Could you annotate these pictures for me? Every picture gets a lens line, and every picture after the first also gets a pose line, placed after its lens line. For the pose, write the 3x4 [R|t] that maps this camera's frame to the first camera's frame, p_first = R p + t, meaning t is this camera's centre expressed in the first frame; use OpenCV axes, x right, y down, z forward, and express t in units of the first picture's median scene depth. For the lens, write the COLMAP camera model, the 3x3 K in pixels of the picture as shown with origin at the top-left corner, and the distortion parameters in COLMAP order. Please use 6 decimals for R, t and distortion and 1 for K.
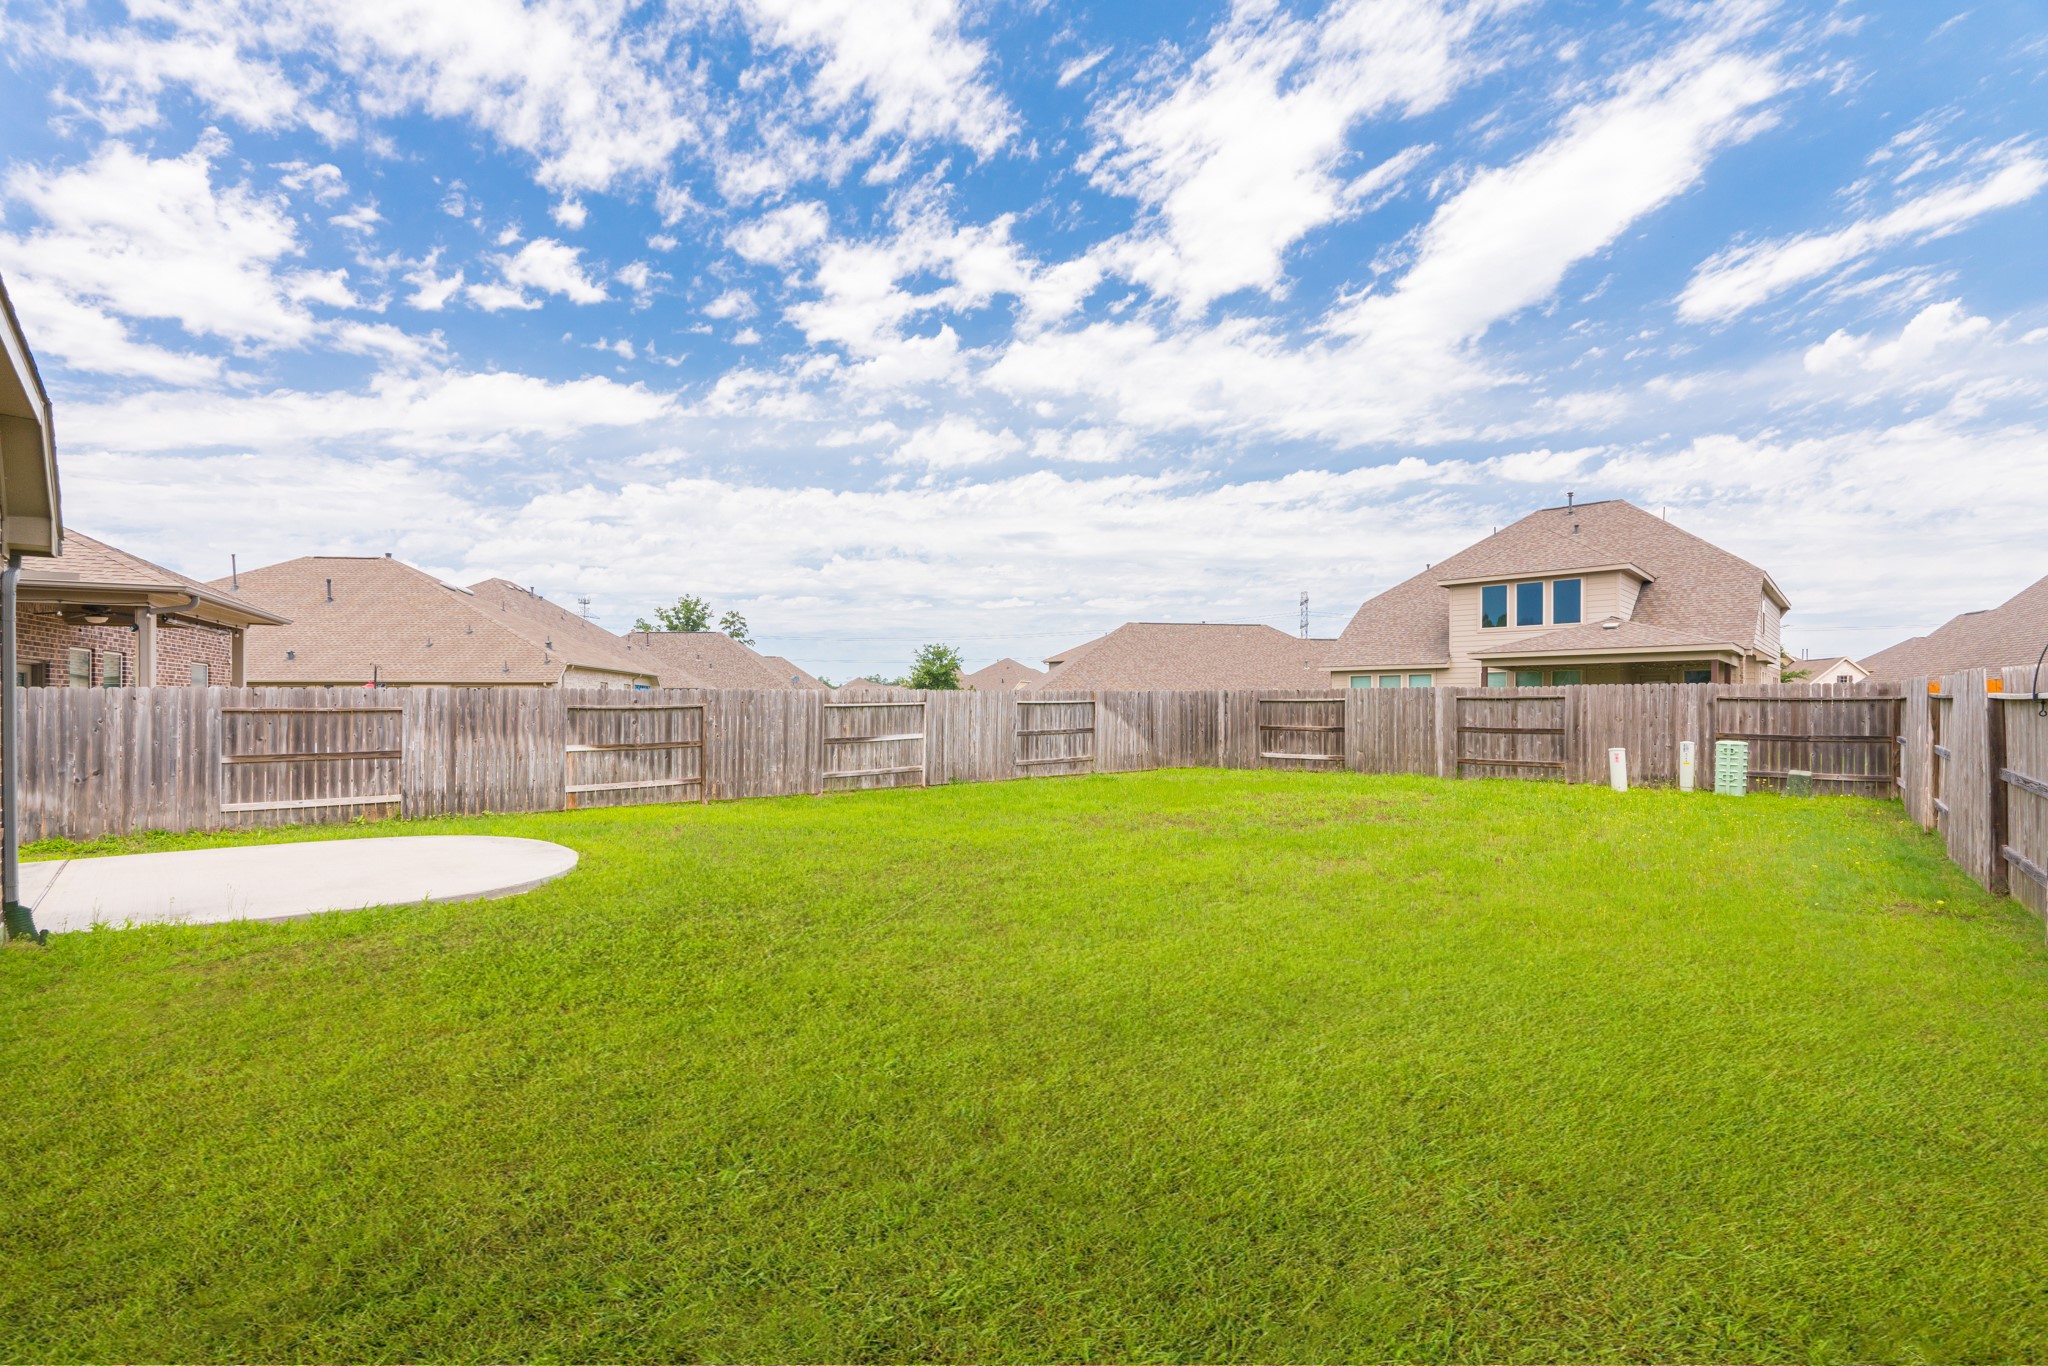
lens RADIAL K [[901.7, 0, 1016.4], [0, 901.7, 687.1], [0, 0, 1]] dist [-0.007557, 0.000344]
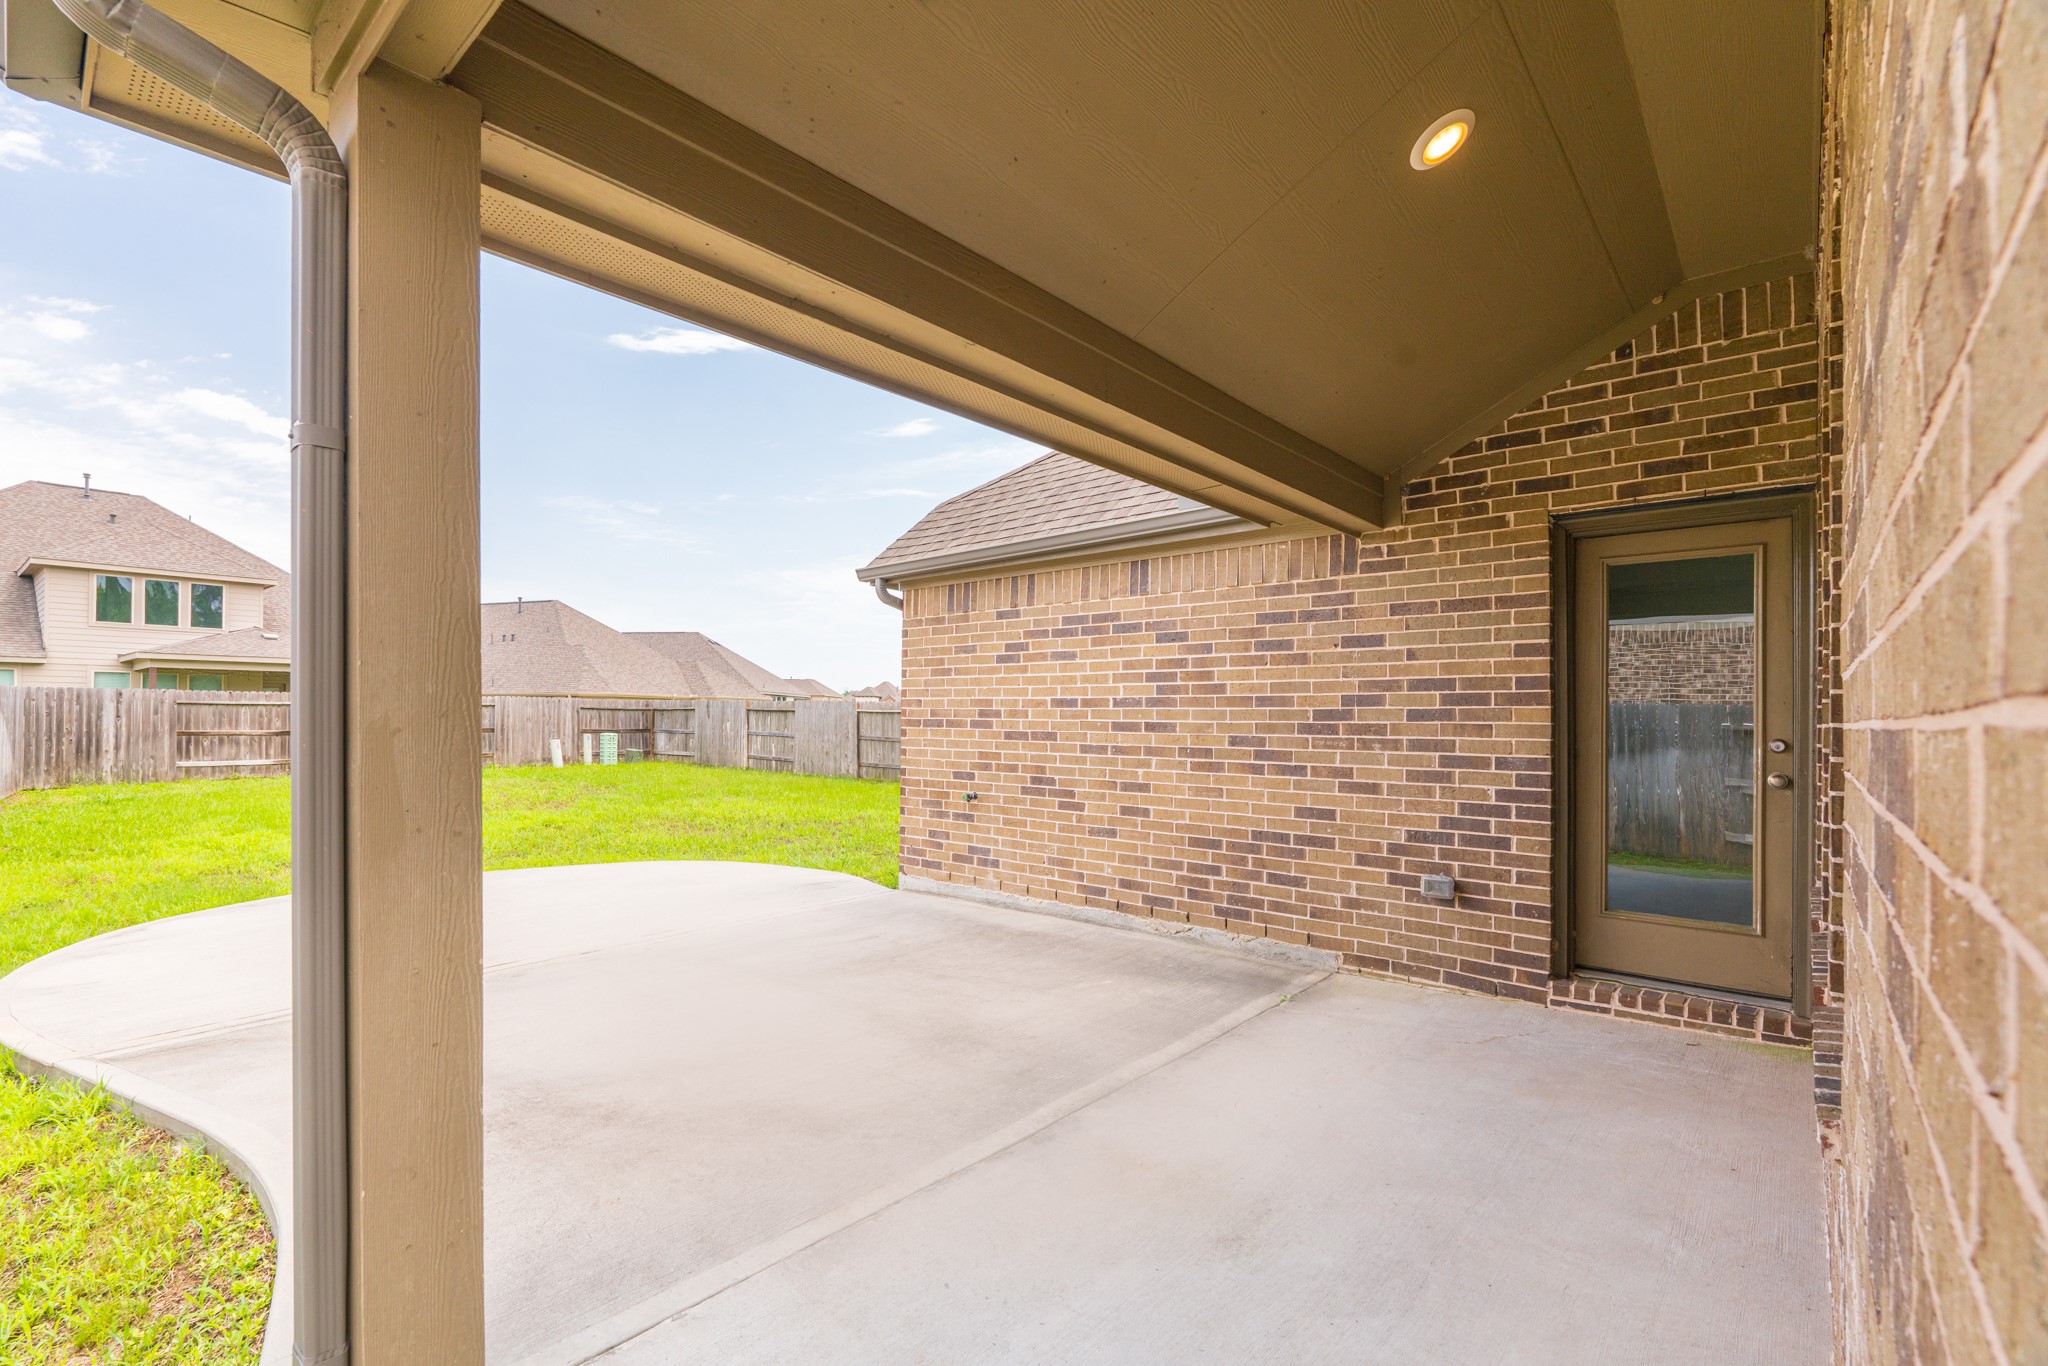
lens RADIAL K [[934.9, 0, 1018.3], [0, 934.9, 723.5], [0, 0, 1]] dist [-0.000743, 0.000198]
pose [[-0.077358, -0.003172, 0.996998, -0.745870], [-0.024974, 0.999687, 0.001242, 0.015180], [-0.996691, -0.024803, -0.077414, 0.277227]]
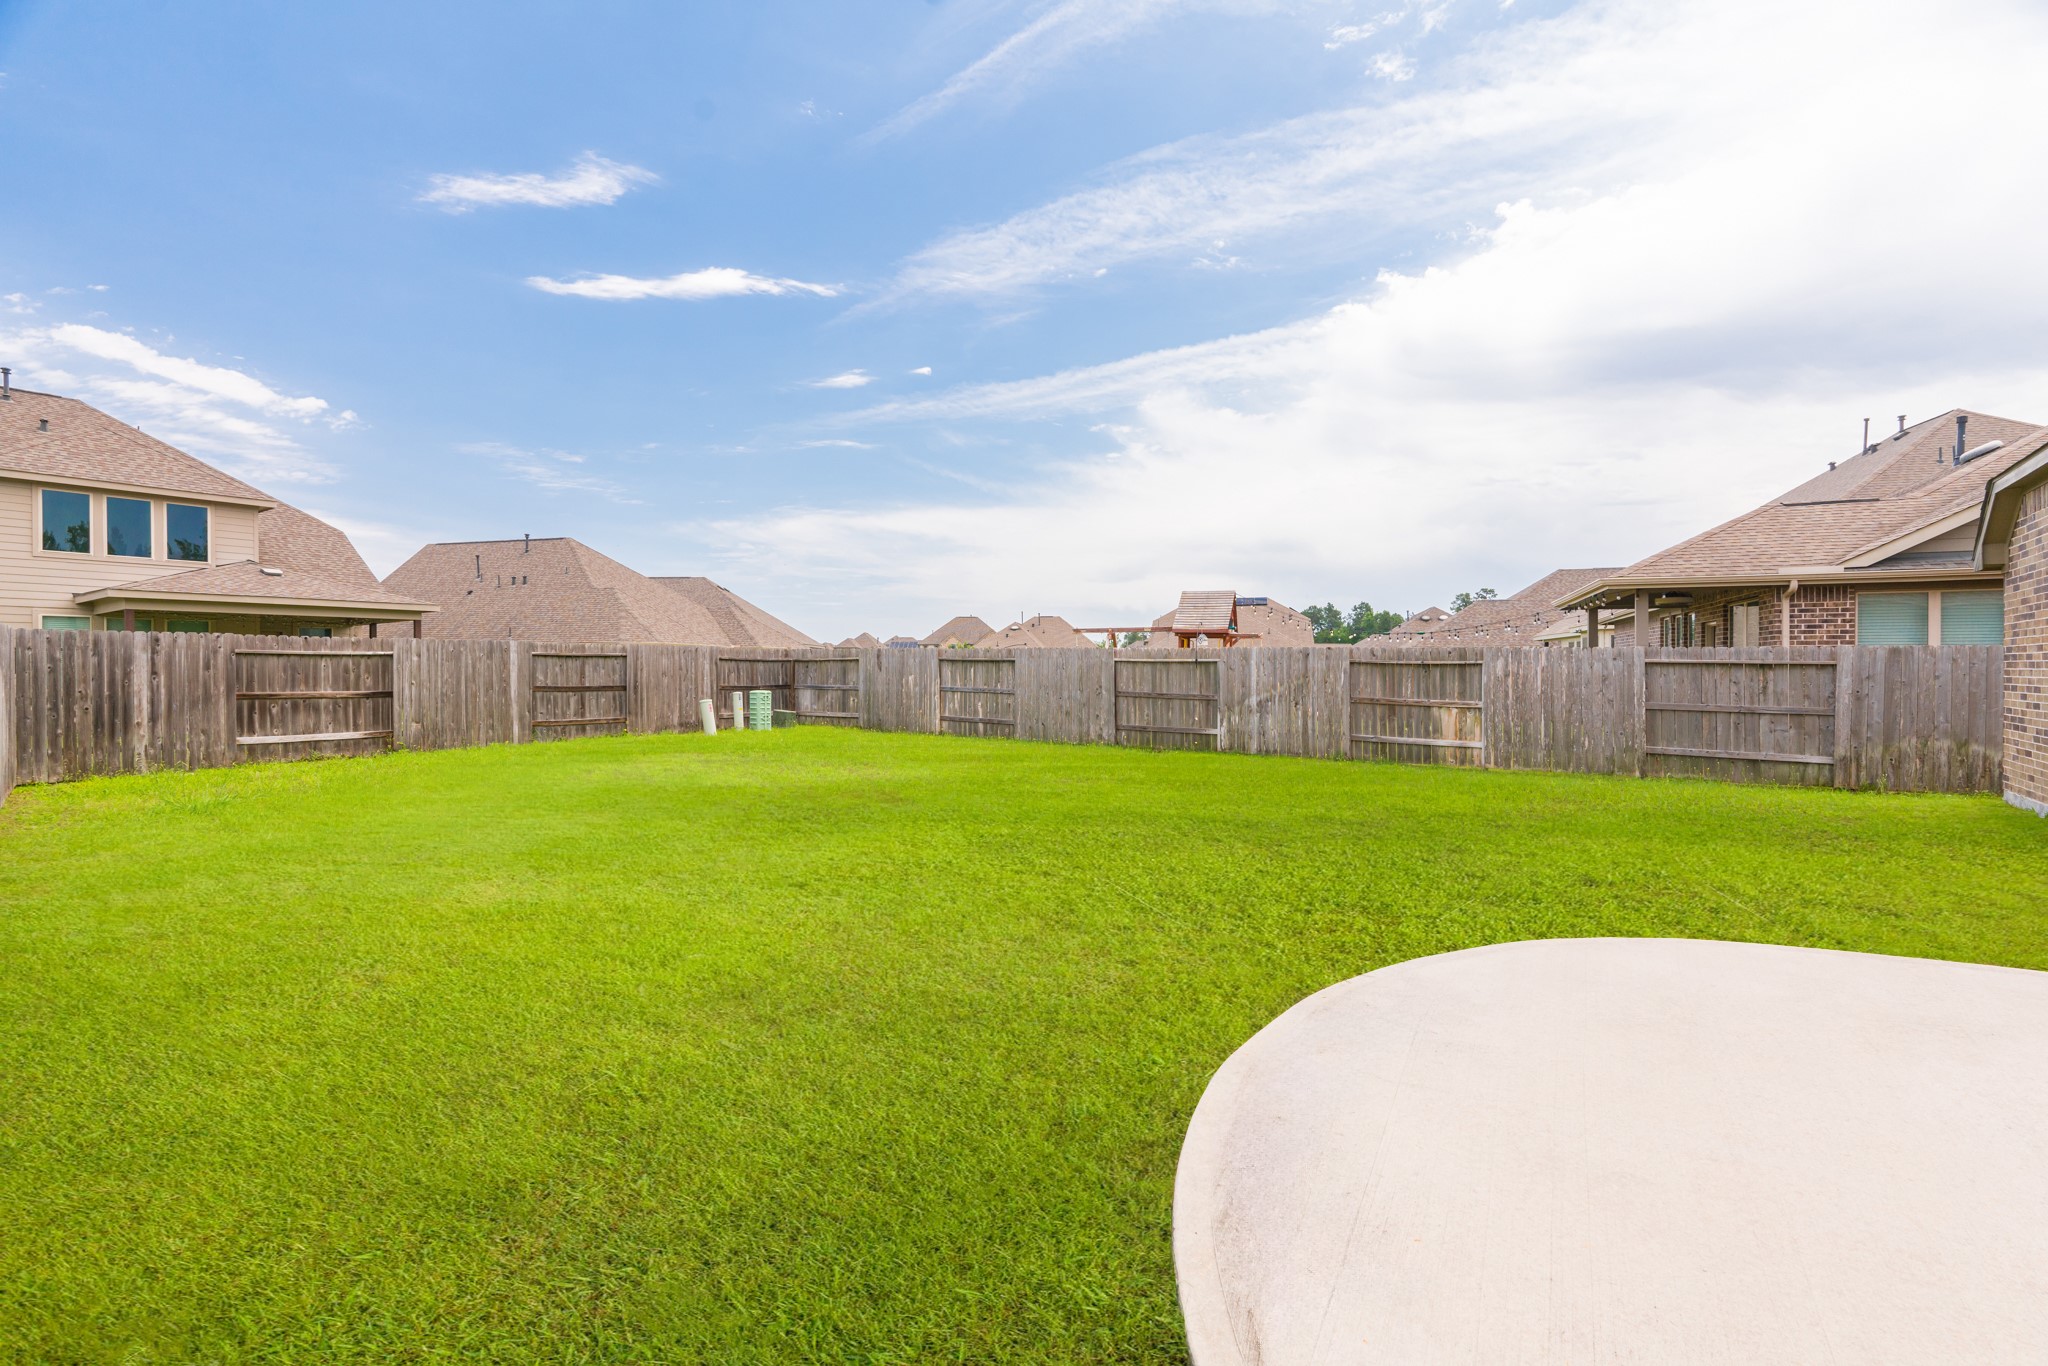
lens RADIAL K [[918.0, 0, 1034.0], [0, 918.0, 686.6], [0, 0, 1]] dist [-0.009467, 0.000207]
pose [[-0.170275, -0.014869, 0.985284, -0.456903], [-0.018100, 0.999765, 0.011960, 0.022879], [-0.985230, -0.015797, -0.170504, 0.618095]]
